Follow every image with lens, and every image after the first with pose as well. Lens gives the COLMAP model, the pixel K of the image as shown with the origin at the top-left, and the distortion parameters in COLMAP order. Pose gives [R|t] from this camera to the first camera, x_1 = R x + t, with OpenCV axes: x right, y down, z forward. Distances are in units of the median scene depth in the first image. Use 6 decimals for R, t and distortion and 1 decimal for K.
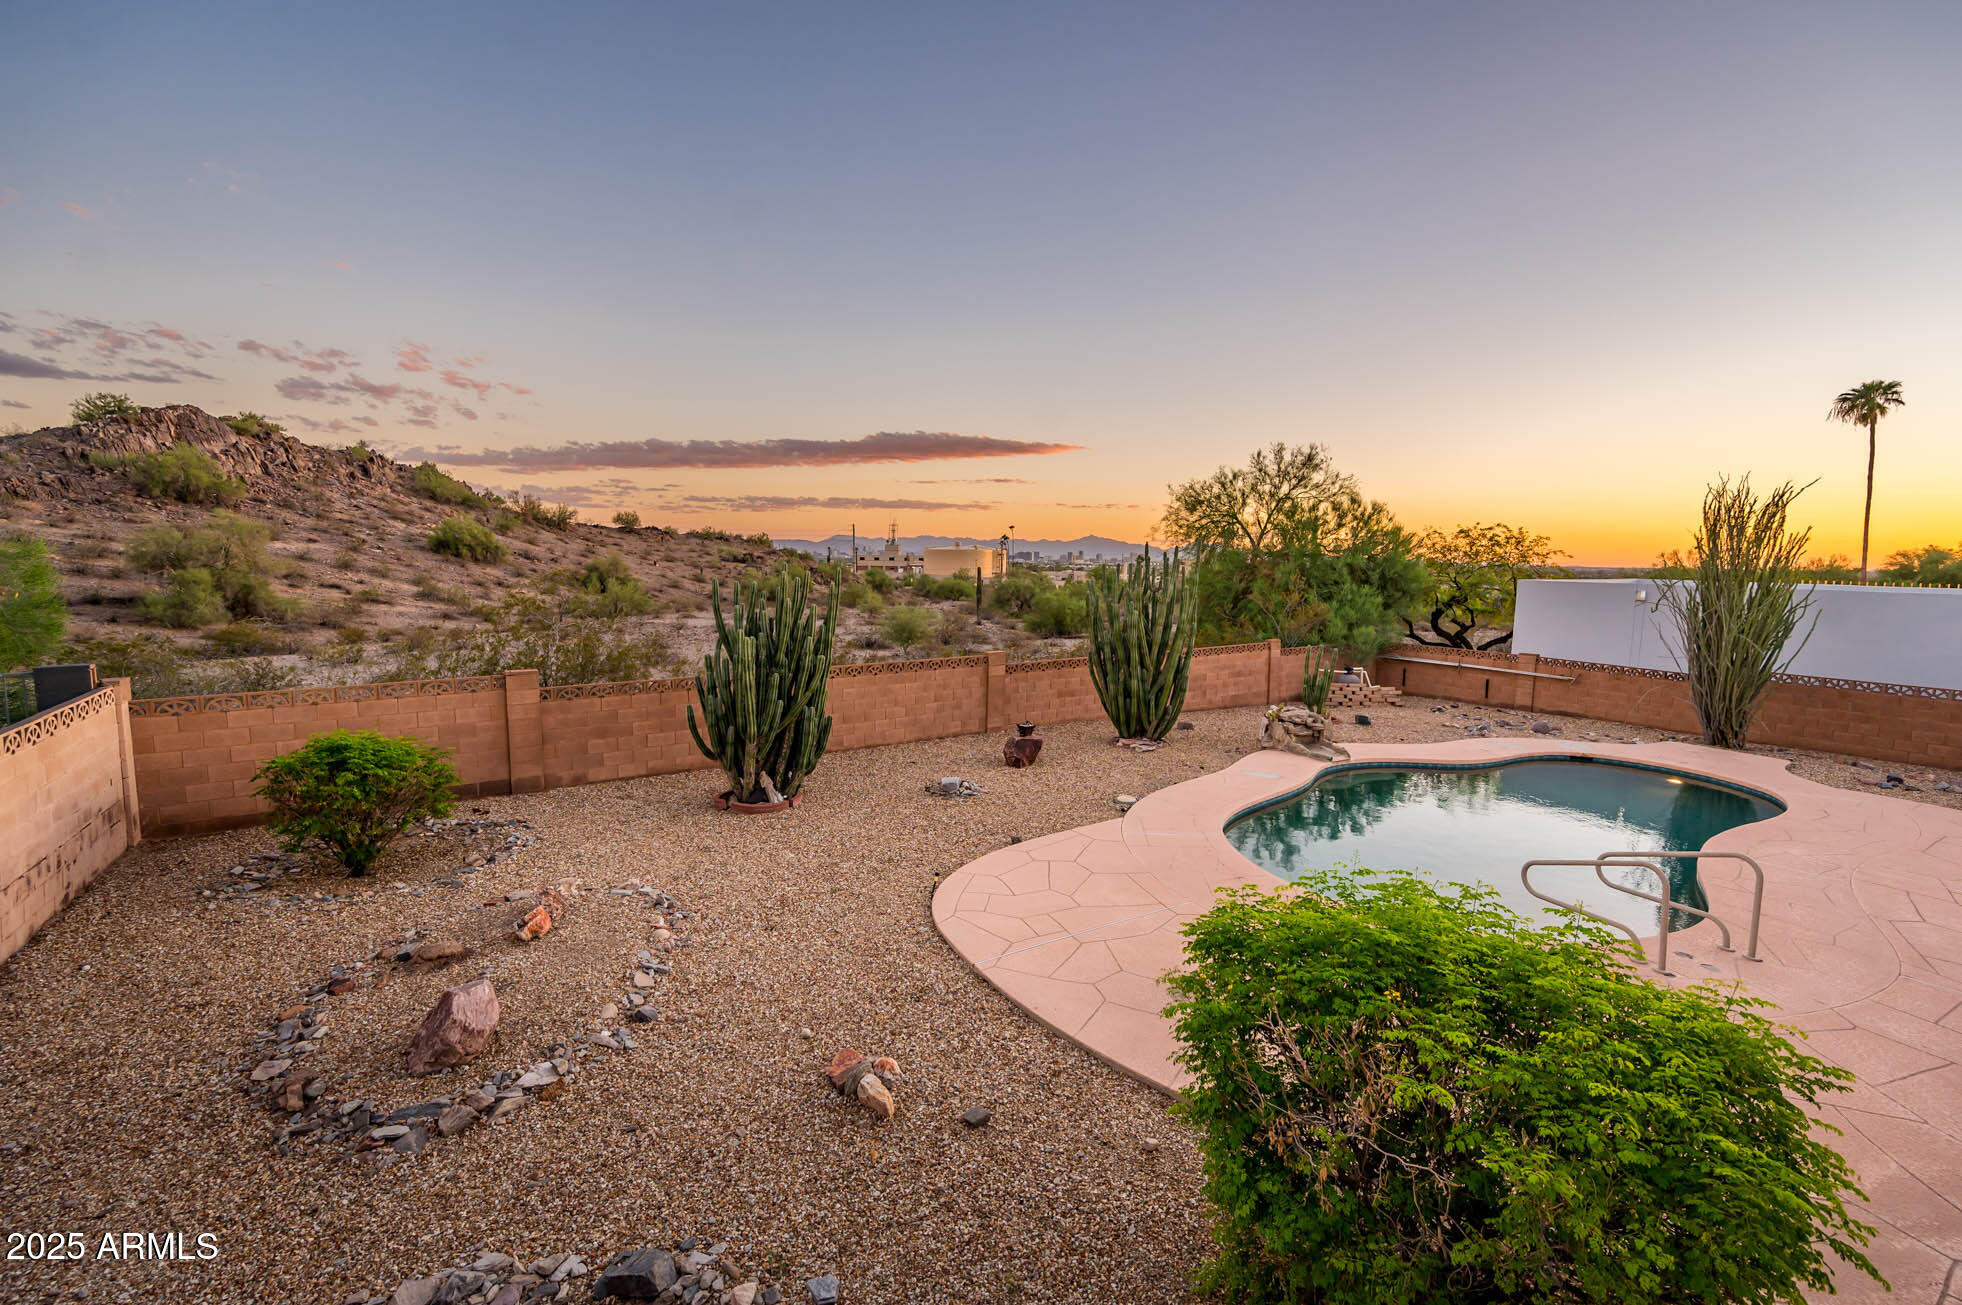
lens RADIAL K [[850.4, 0, 981.0], [0, 850.4, 652.5], [0, 0, 1]] dist [0.014368, 0.000016]
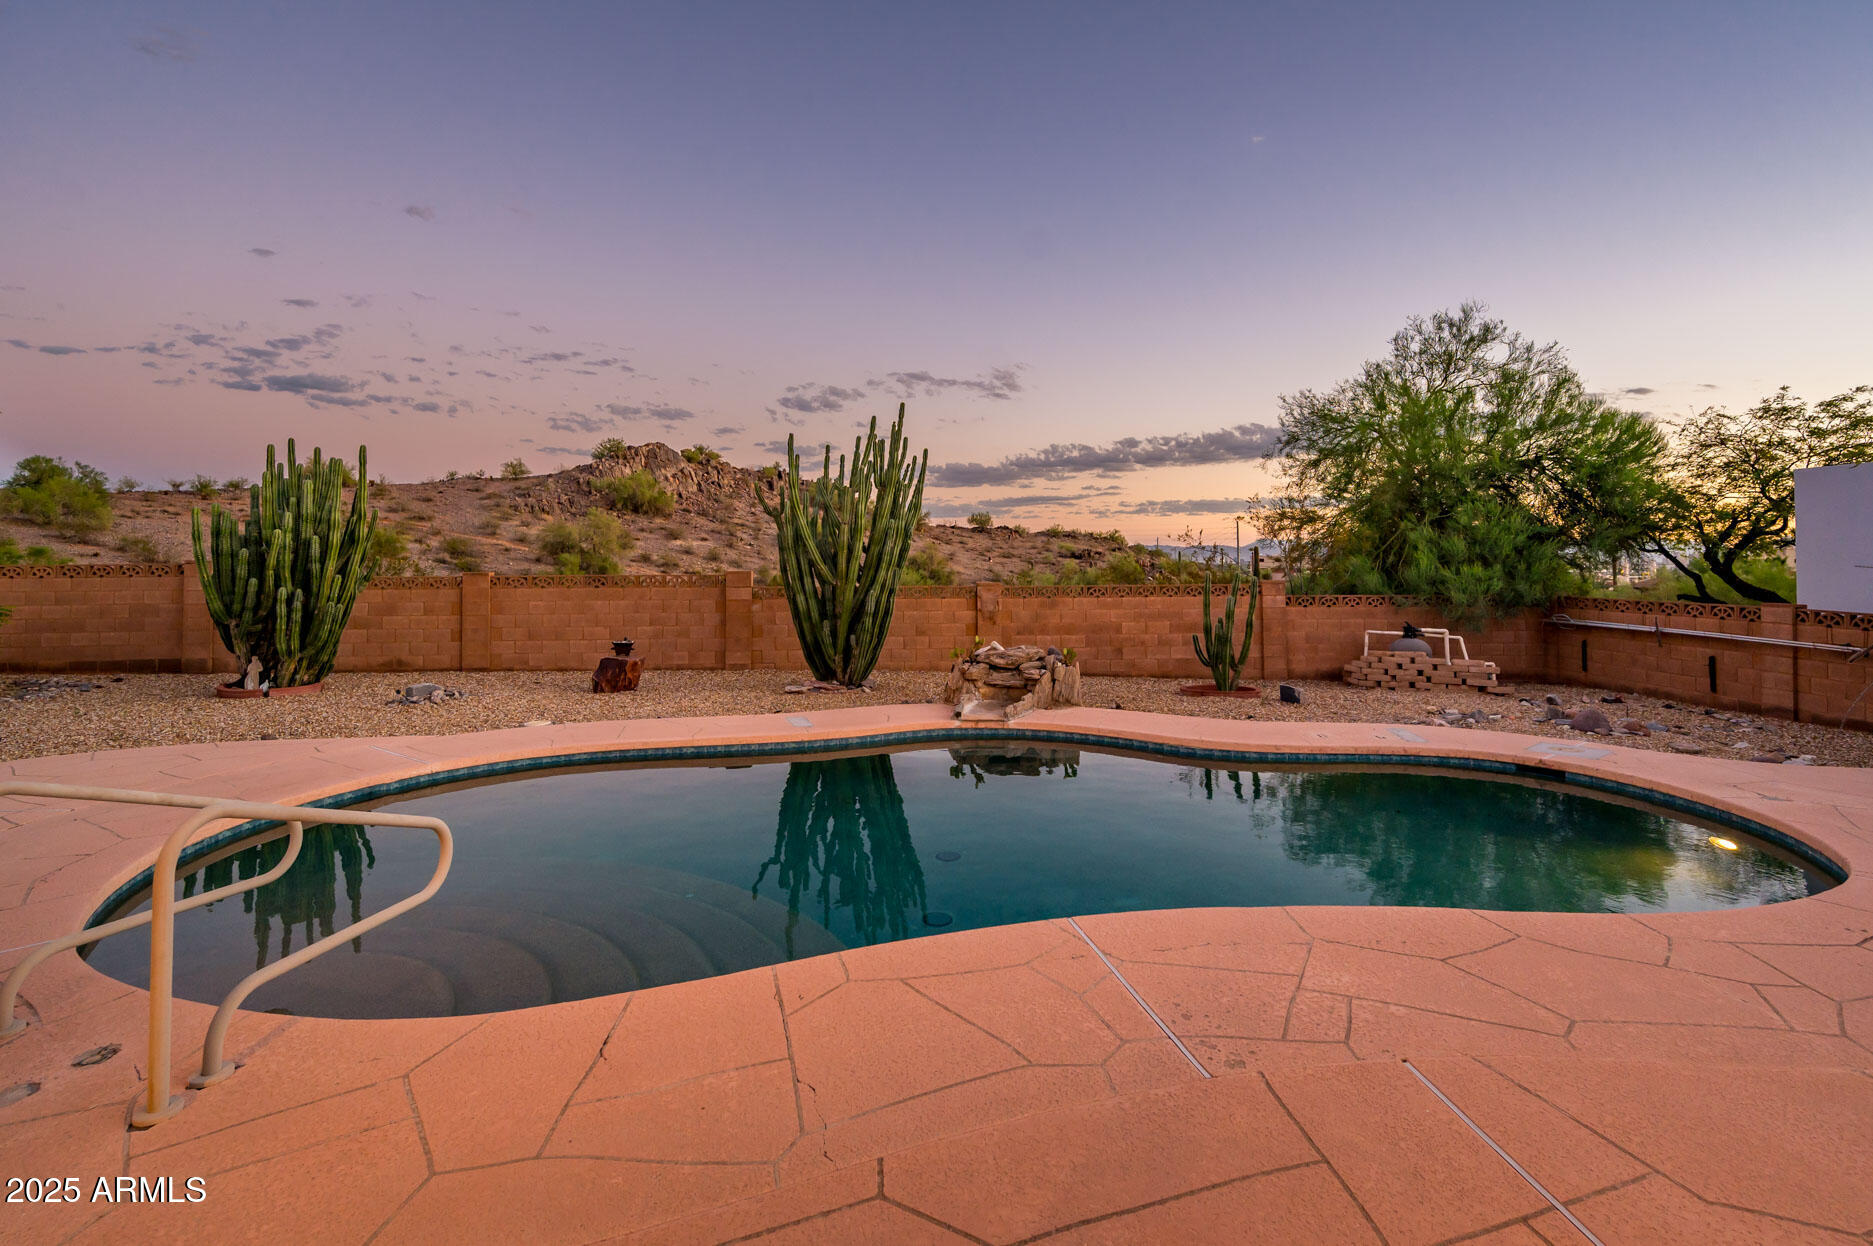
lens RADIAL K [[878.7, 0, 934.4], [0, 878.7, 556.1], [0, 0, 1]] dist [-0.001199, 0.000217]
pose [[0.860483, -0.015143, -0.509254, 0.138850], [-0.047661, 0.992782, -0.110054, 0.015923], [0.507245, 0.118971, 0.853551, 0.086832]]
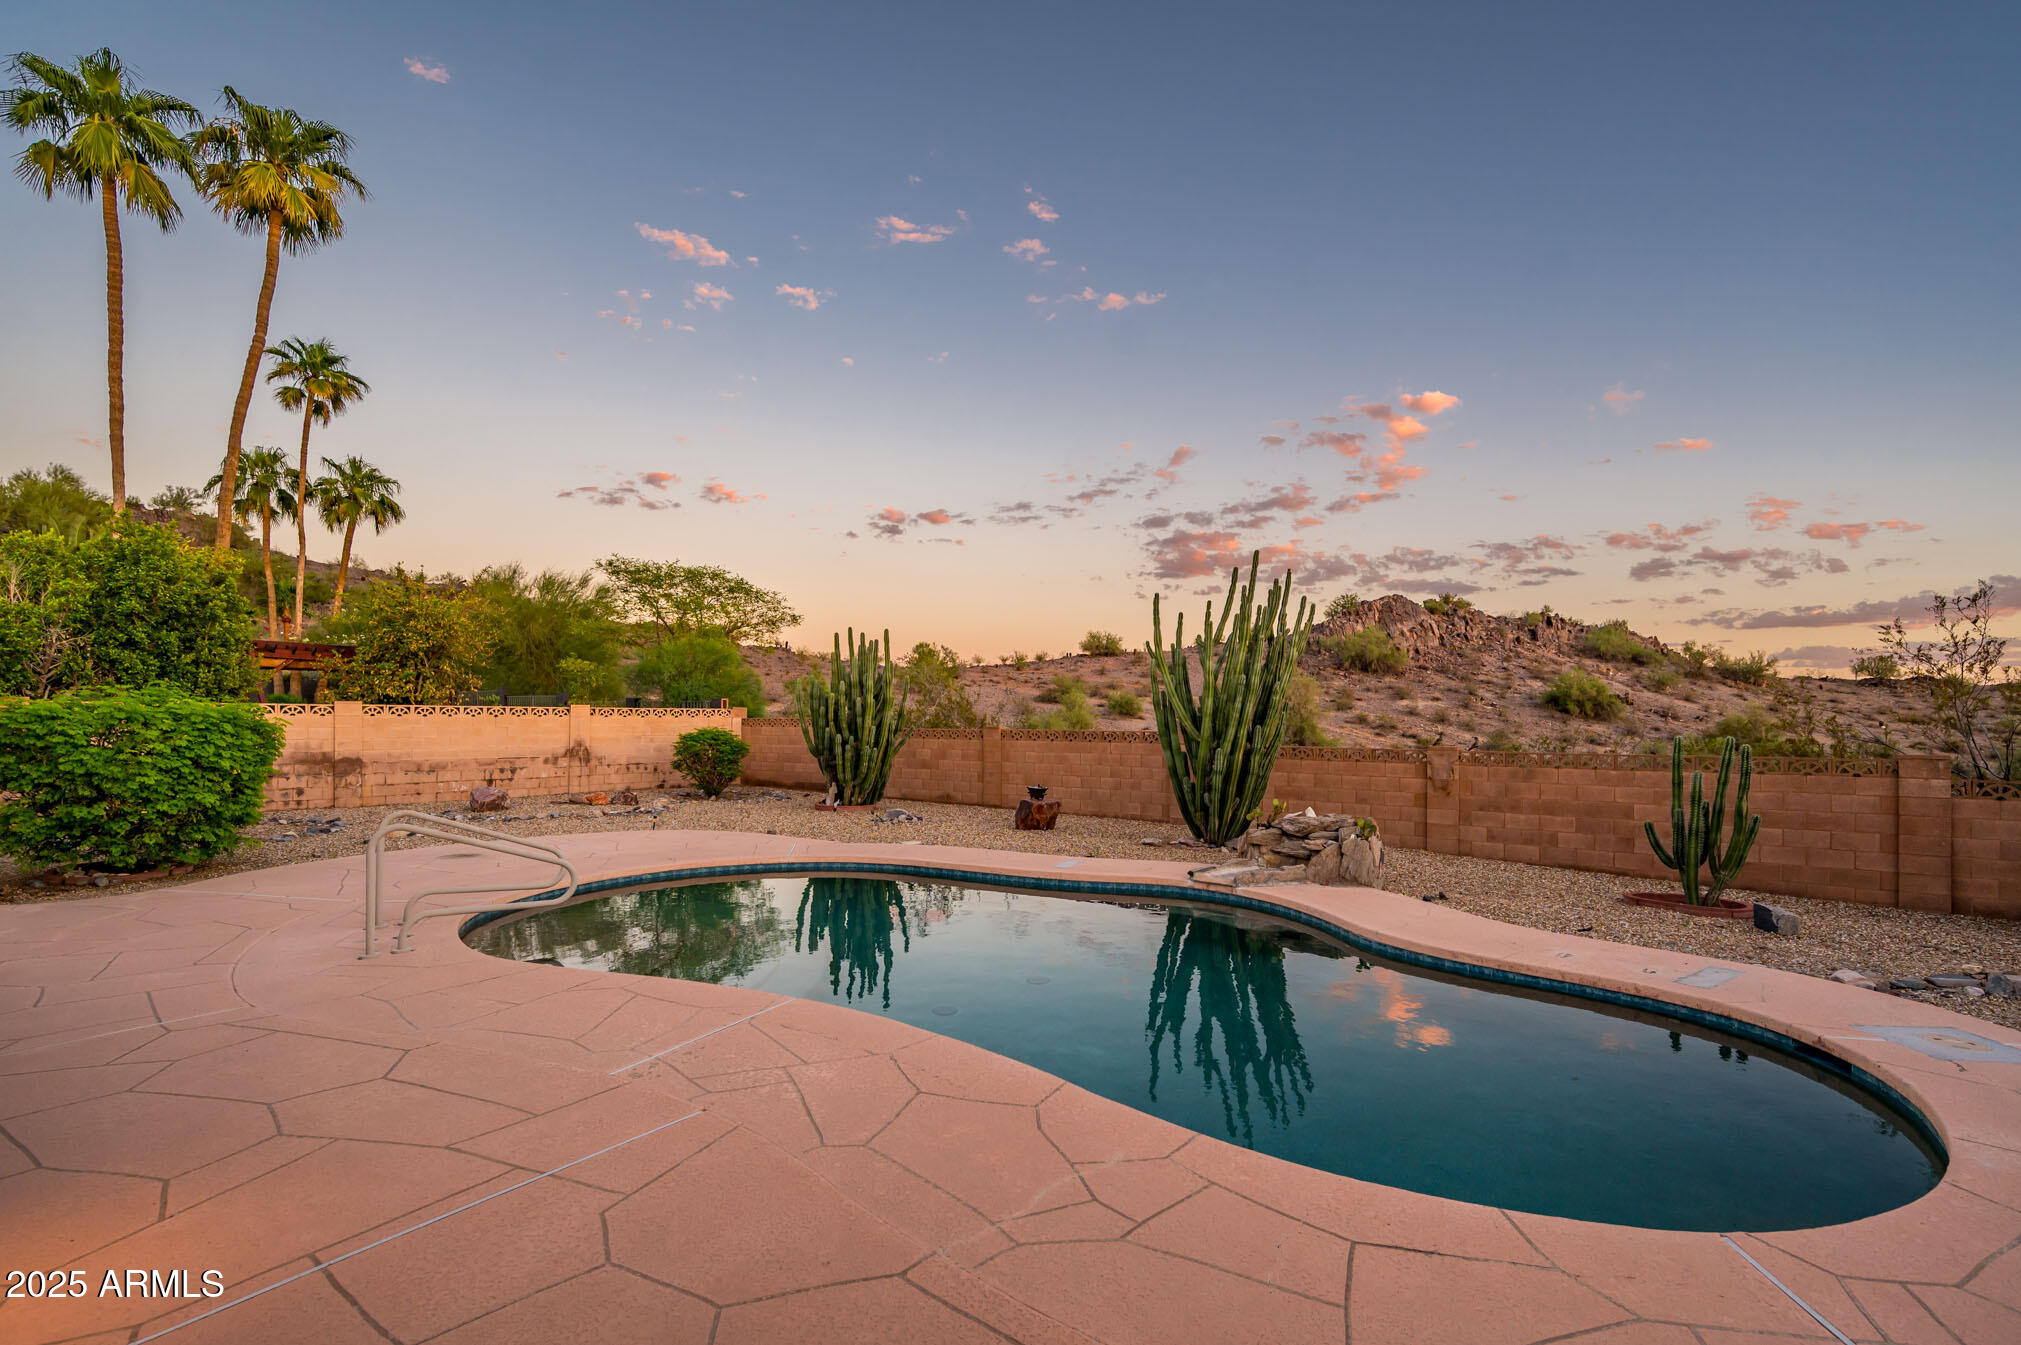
lens RADIAL K [[927.1, 0, 1025.1], [0, 927.1, 719.9], [0, 0, 1]] dist [-0.003535, -0.000479]
pose [[0.300263, -0.009273, -0.953811, 0.192482], [-0.114626, 0.992356, -0.045732, 0.011722], [0.946944, 0.123063, 0.296905, 0.133845]]
